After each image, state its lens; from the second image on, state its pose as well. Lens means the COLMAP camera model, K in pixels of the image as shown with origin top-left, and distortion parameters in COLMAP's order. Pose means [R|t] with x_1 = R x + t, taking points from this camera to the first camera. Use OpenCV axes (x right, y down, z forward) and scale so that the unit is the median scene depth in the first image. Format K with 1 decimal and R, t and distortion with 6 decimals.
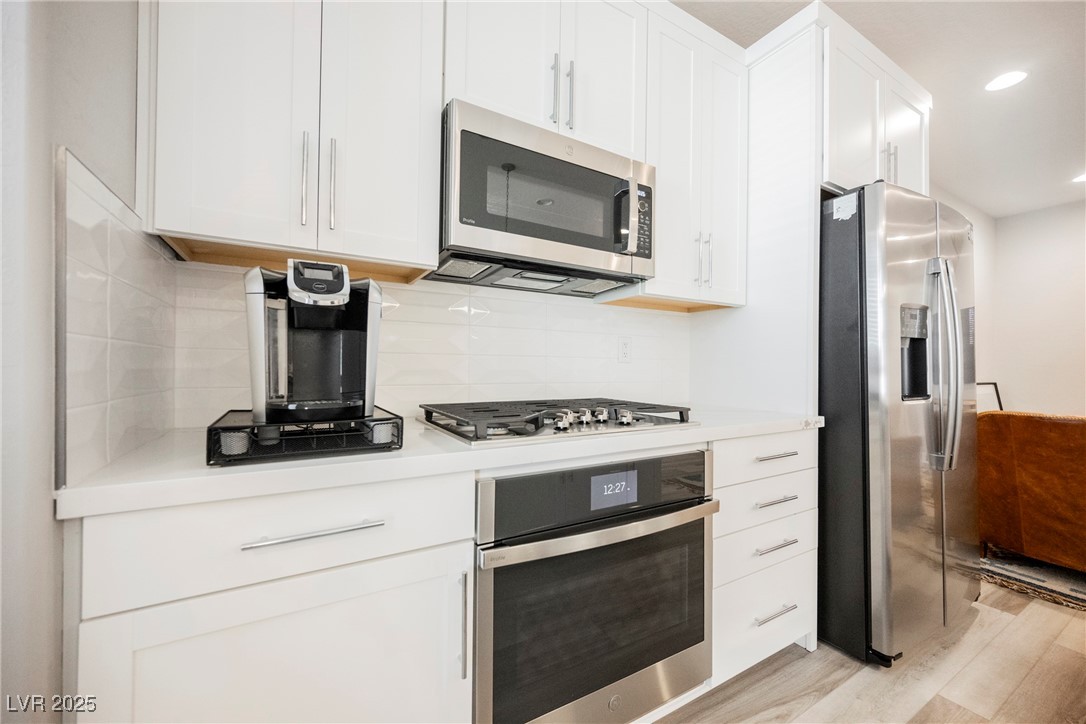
lens RADIAL K [[428.1, 0, 557.3], [0, 428.1, 365.2], [0, 0, 1]] dist [-0.000827, 0.000100]
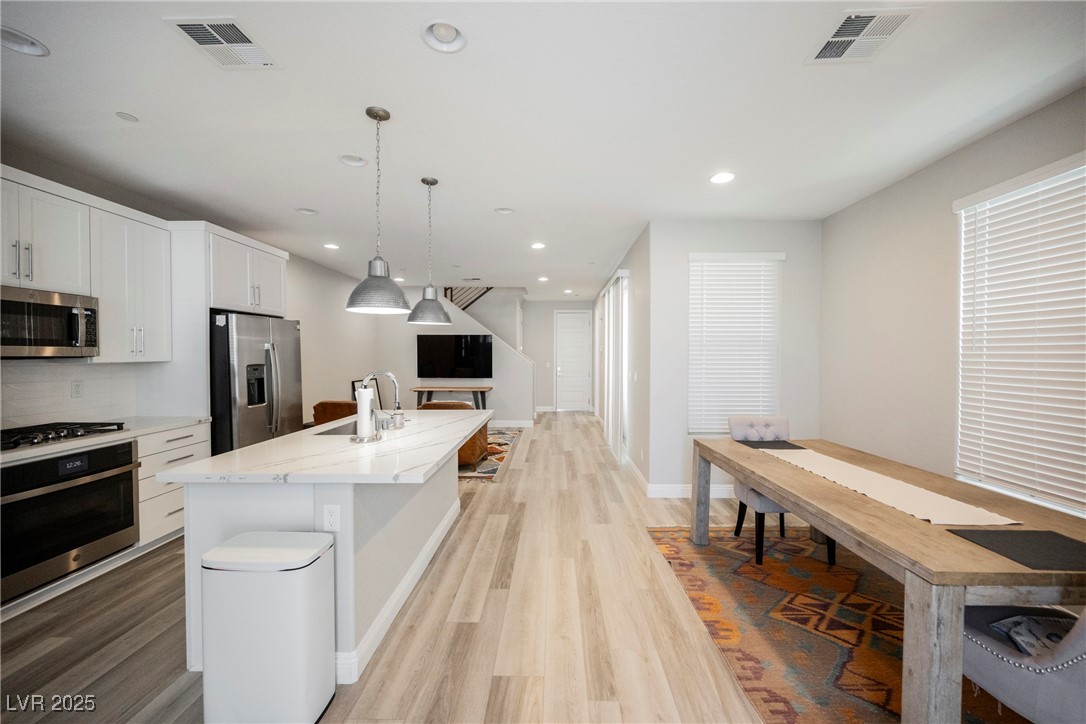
lens RADIAL K [[428.1, 0, 542.7], [0, 428.1, 365.4], [0, 0, 1]] dist [-0.000827, 0.000100]
pose [[0.548584, -0.029294, 0.835582, -0.310867], [0.000220, 0.999391, 0.034893, -0.255236], [-0.836095, -0.018958, 0.548257, -1.872288]]
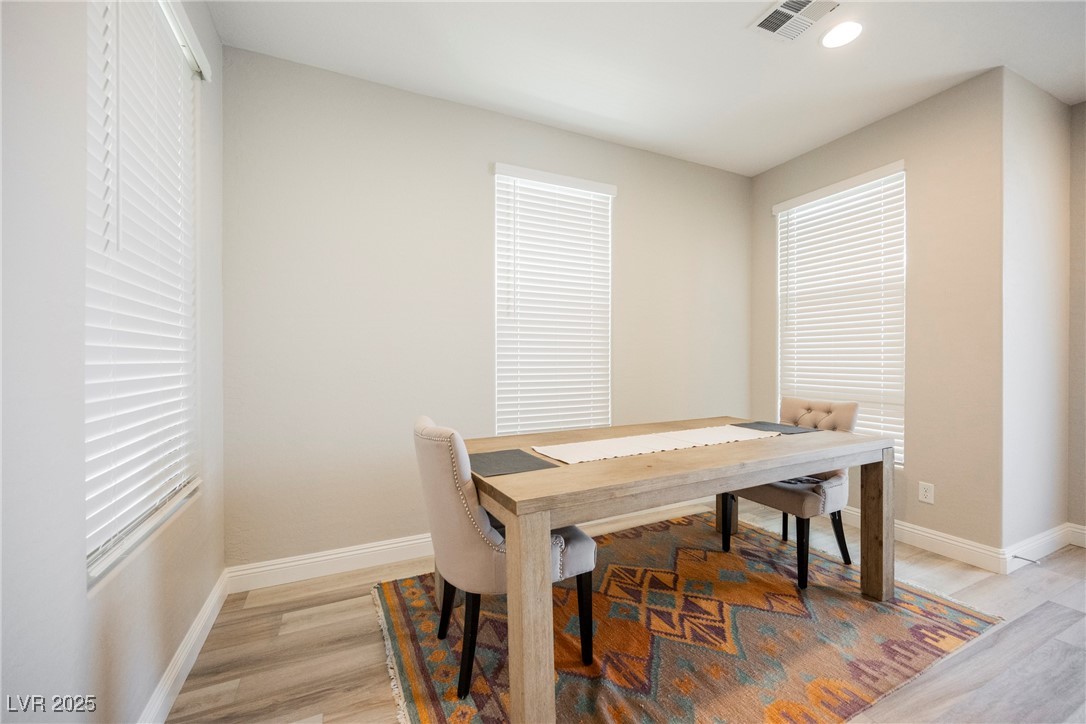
lens RADIAL K [[428.1, 0, 563.1], [0, 428.1, 363.9], [0, 0, 1]] dist [-0.000827, 0.000100]
pose [[-0.994145, -0.004471, 0.107958, 1.906706], [-0.003529, 0.999954, 0.008909, -0.048125], [-0.107992, 0.008476, -0.994116, -0.467962]]
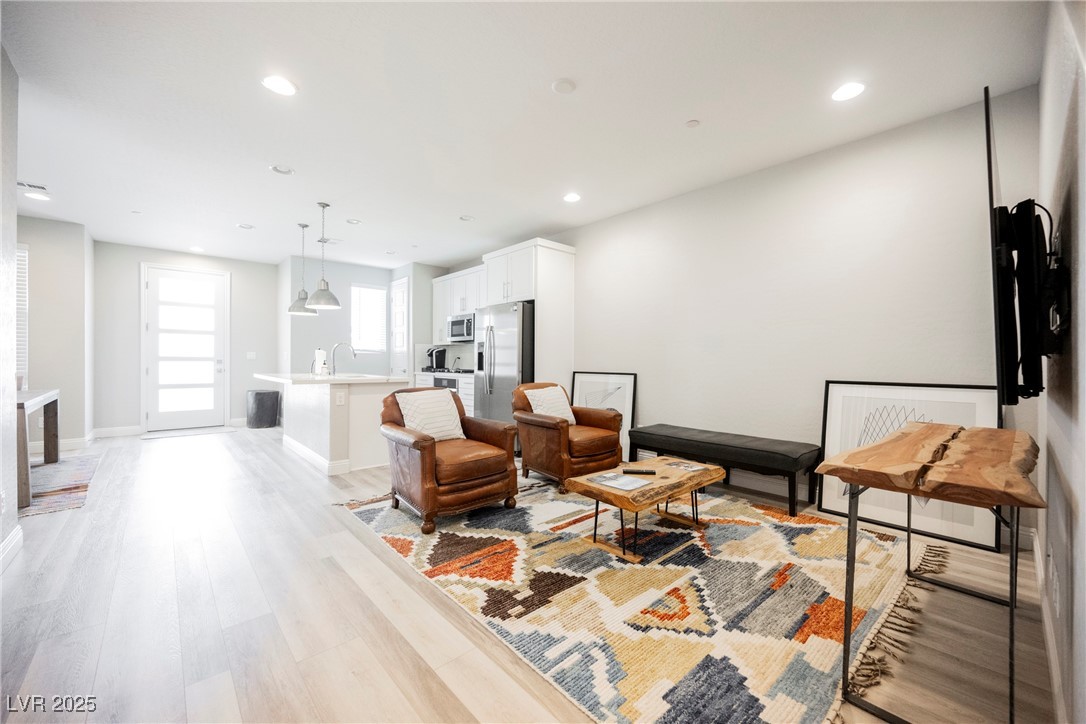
lens RADIAL K [[428.1, 0, 547.2], [0, 428.1, 360.2], [0, 0, 1]] dist [-0.000827, 0.000100]
pose [[0.178219, -0.004043, -0.983983, 4.902254], [0.006751, 0.999973, -0.002886, 0.008863], [0.983968, -0.006129, 0.178241, 1.064825]]
